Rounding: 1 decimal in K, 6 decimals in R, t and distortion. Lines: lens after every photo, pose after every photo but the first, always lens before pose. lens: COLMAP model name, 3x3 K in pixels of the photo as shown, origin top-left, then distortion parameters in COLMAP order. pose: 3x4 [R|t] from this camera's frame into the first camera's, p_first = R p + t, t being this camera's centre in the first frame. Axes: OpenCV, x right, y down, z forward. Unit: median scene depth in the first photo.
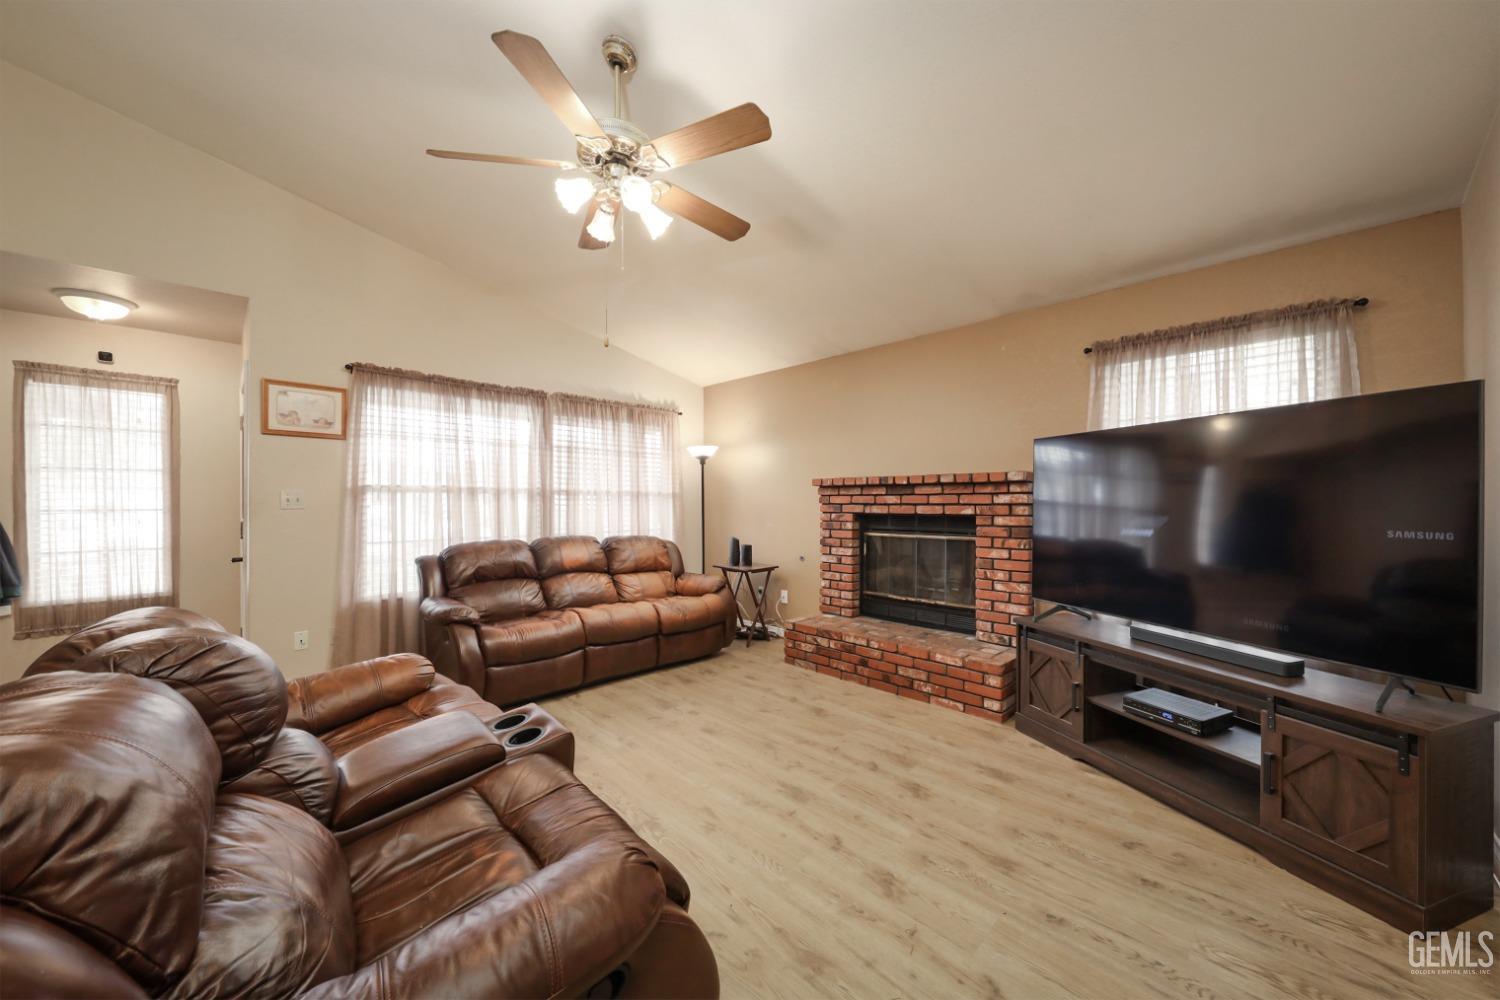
lens RADIAL K [[535.9, 0, 756.9], [0, 535.9, 503.3], [0, 0, 1]] dist [0.004741, -0.001687]
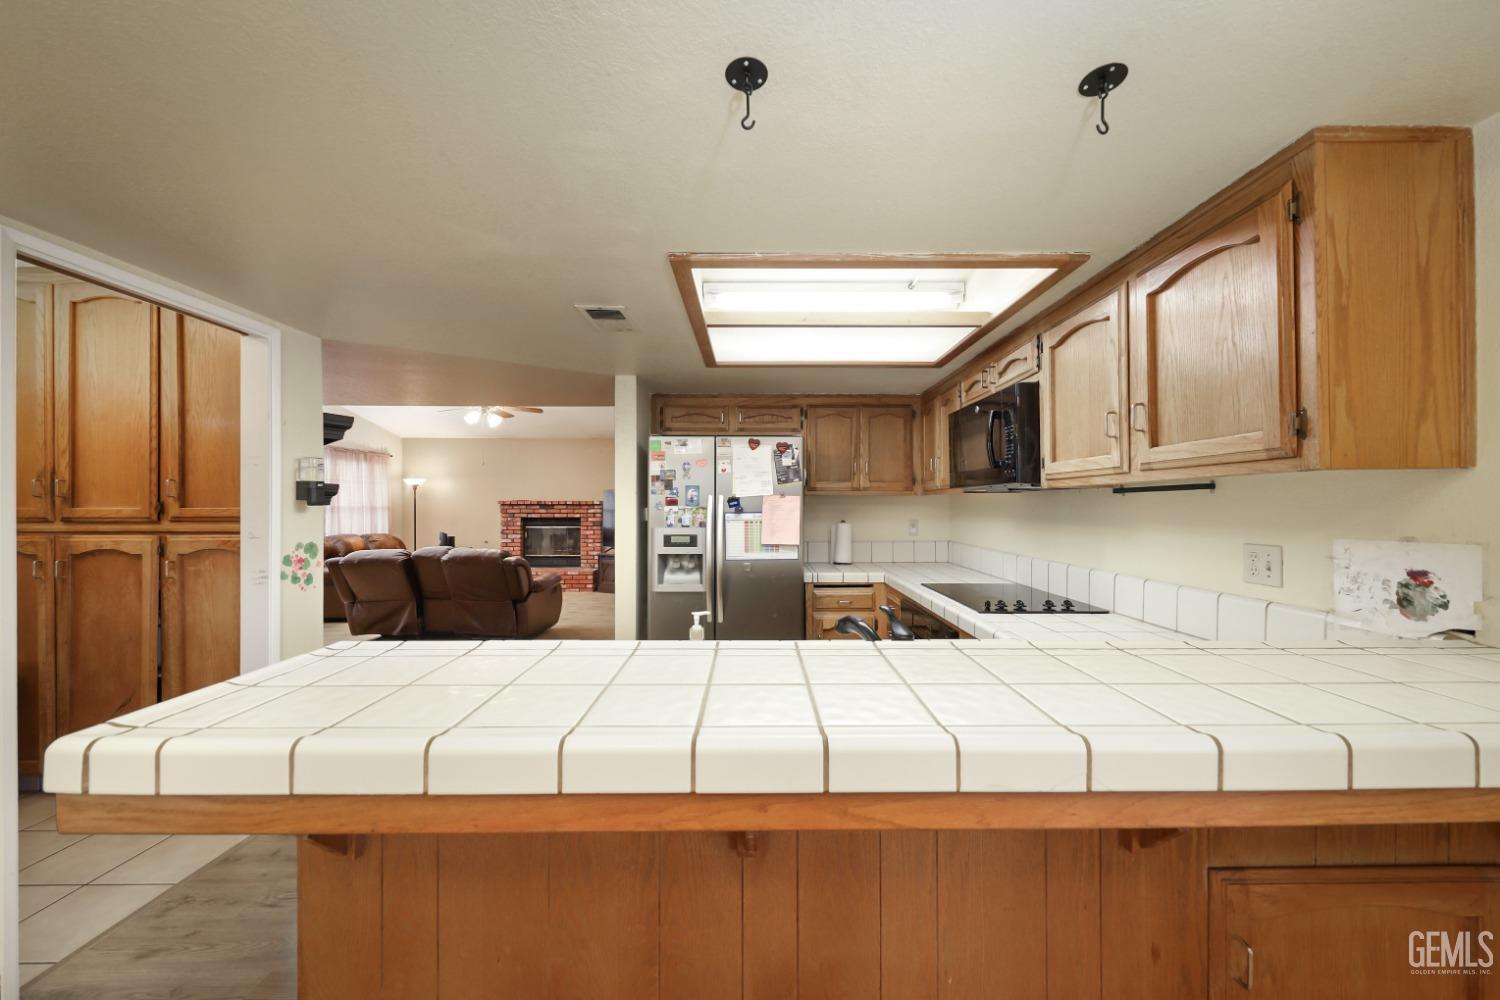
lens RADIAL K [[535.9, 0, 761.6], [0, 535.9, 506.9], [0, 0, 1]] dist [0.004741, -0.001687]
pose [[0.693996, 0.003087, 0.719972, -0.766543], [0.001909, 0.999979, -0.006128, -0.009580], [-0.719976, 0.005627, 0.693976, -1.273190]]
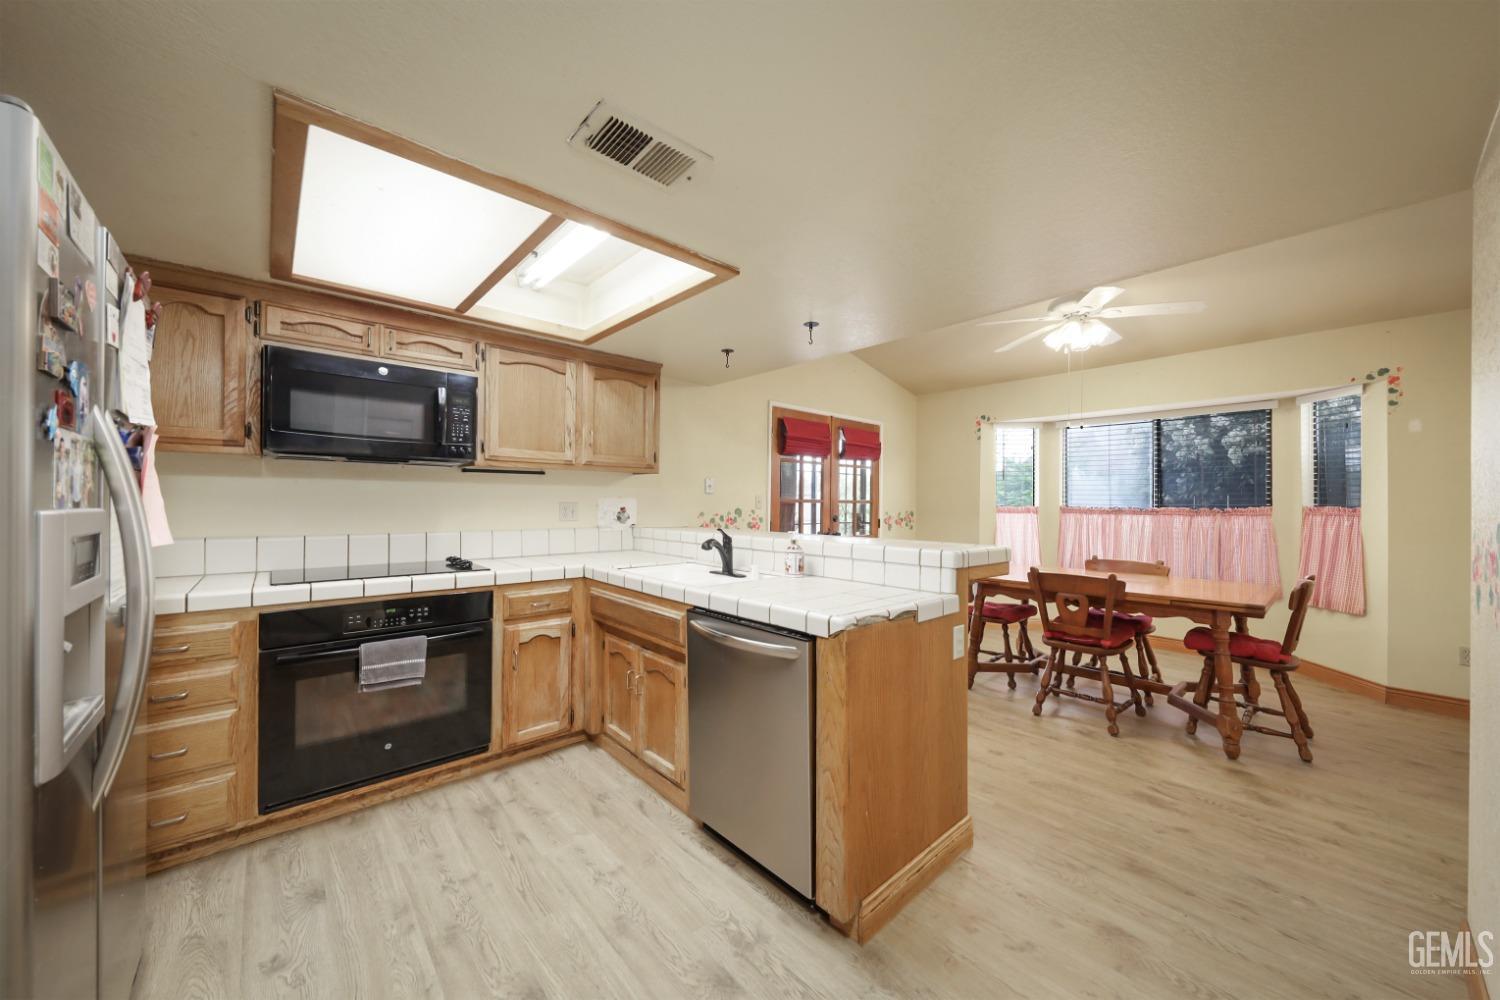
lens RADIAL K [[535.9, 0, 762.6], [0, 535.9, 504.8], [0, 0, 1]] dist [0.004741, -0.001687]
pose [[-0.999471, -0.000375, 0.032516, -0.554409], [-0.000083, 0.999960, 0.008977, 0.013092], [-0.032519, 0.008969, -0.999431, -0.405985]]
